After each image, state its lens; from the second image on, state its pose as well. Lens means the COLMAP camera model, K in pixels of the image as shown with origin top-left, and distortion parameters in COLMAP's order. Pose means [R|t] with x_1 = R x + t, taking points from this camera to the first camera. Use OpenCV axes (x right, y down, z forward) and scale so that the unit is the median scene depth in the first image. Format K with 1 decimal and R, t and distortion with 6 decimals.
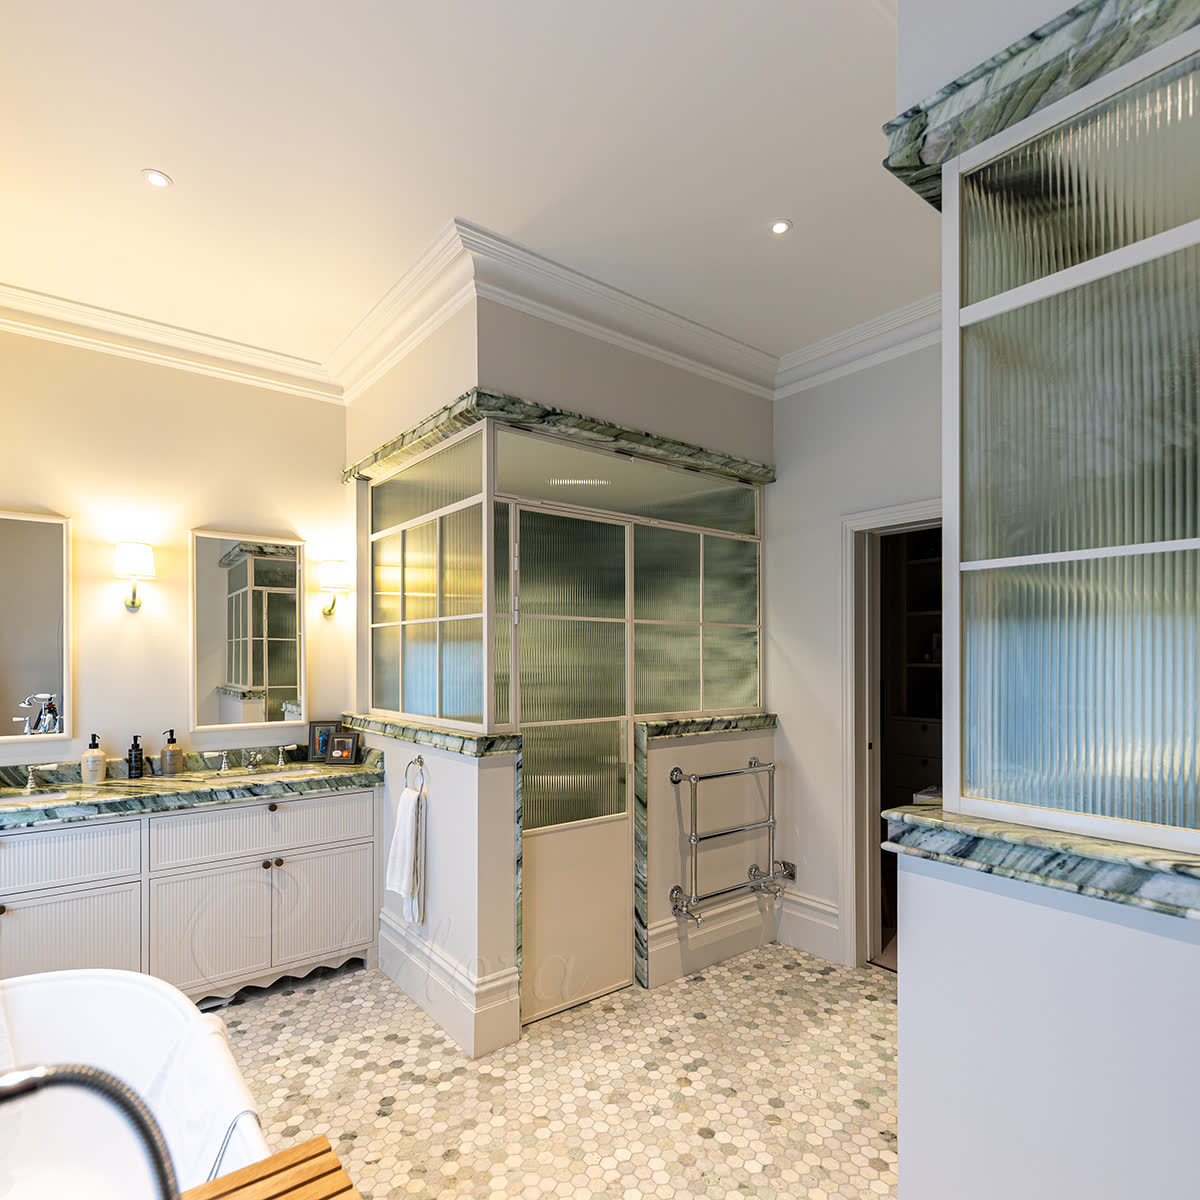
lens RADIAL K [[703.2, 0, 607.8], [0, 703.2, 651.2], [0, 0, 1]] dist [0.007700, 0.005464]
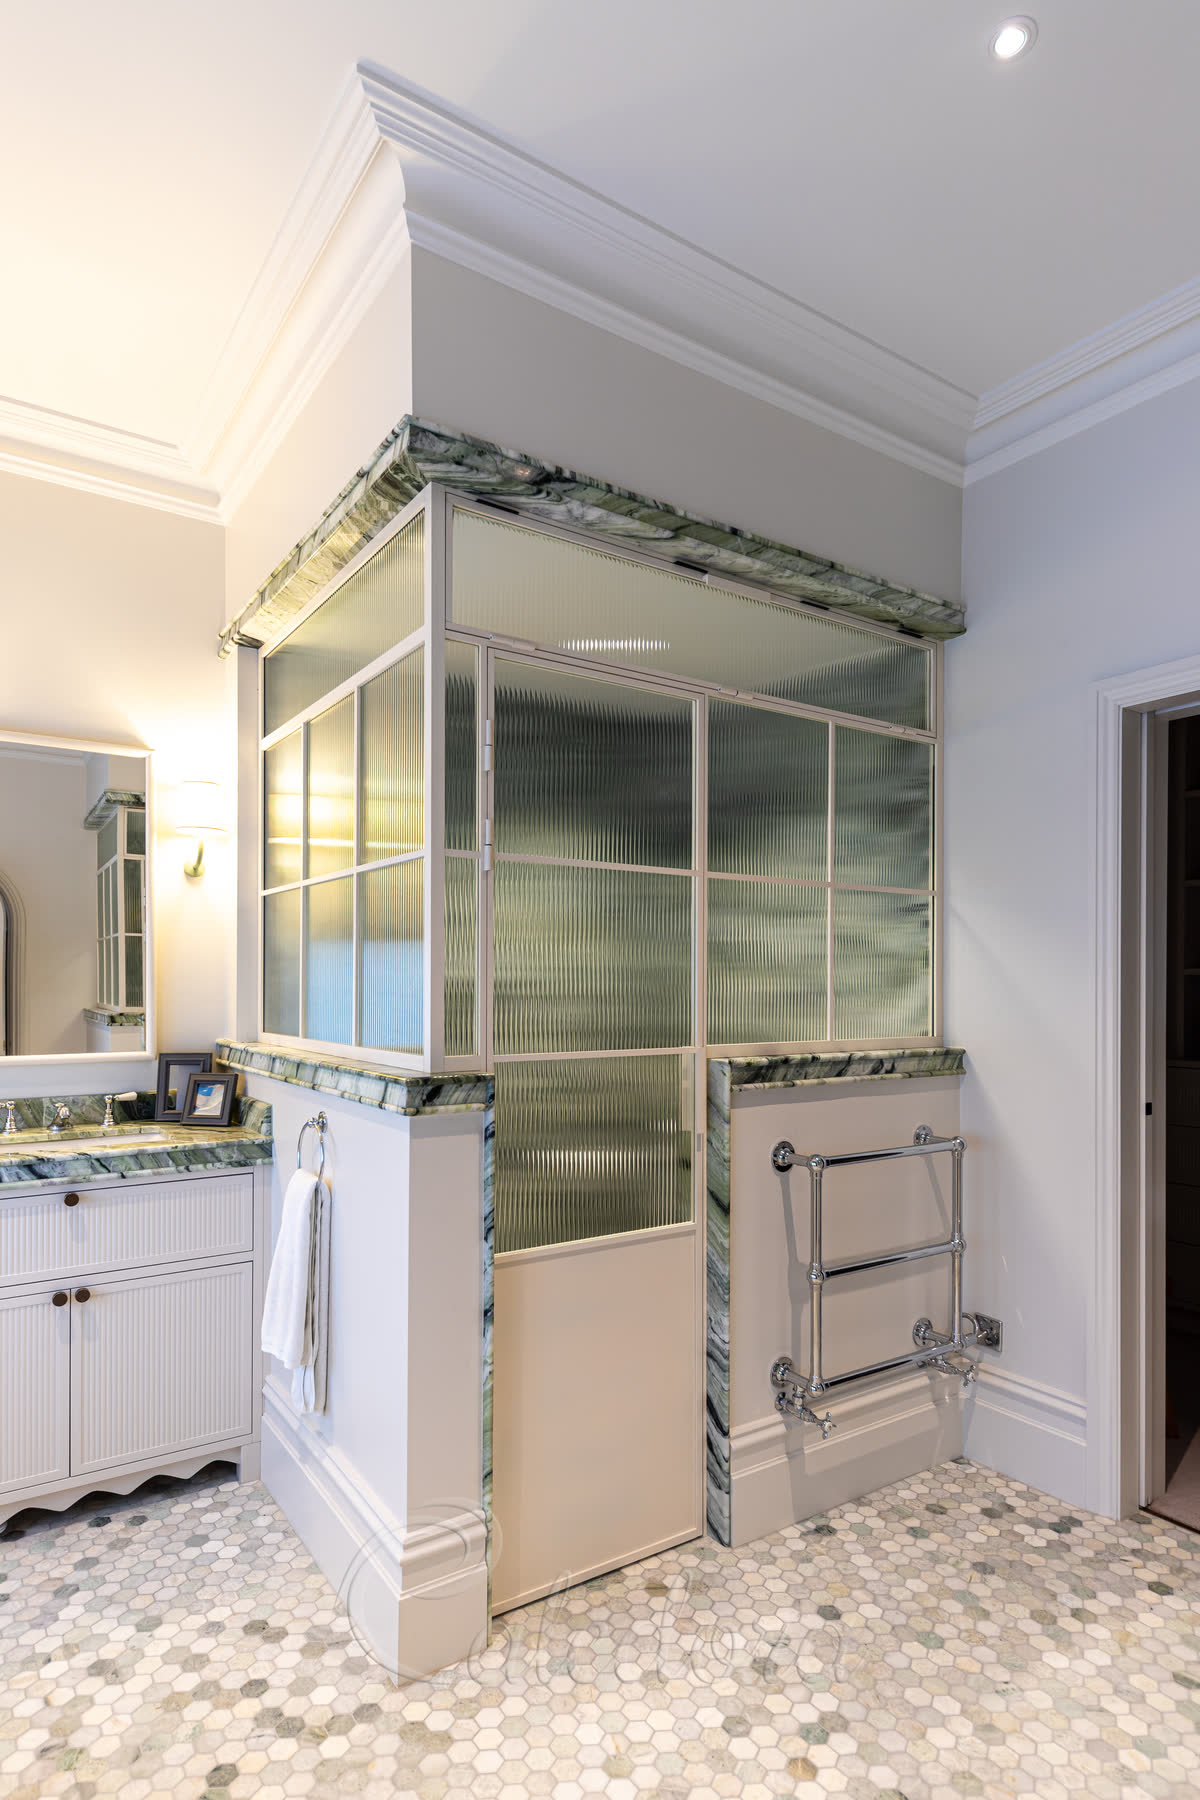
lens RADIAL K [[996.6, 0, 597.3], [0, 996.6, 980.2], [0, 0, 1]] dist [0.011250, -0.006118]
pose [[0.997033, 0.004962, -0.076821, 0.011792], [-0.004541, 0.999974, 0.005656, 0.036663], [0.076847, -0.005290, 0.997029, 0.220614]]
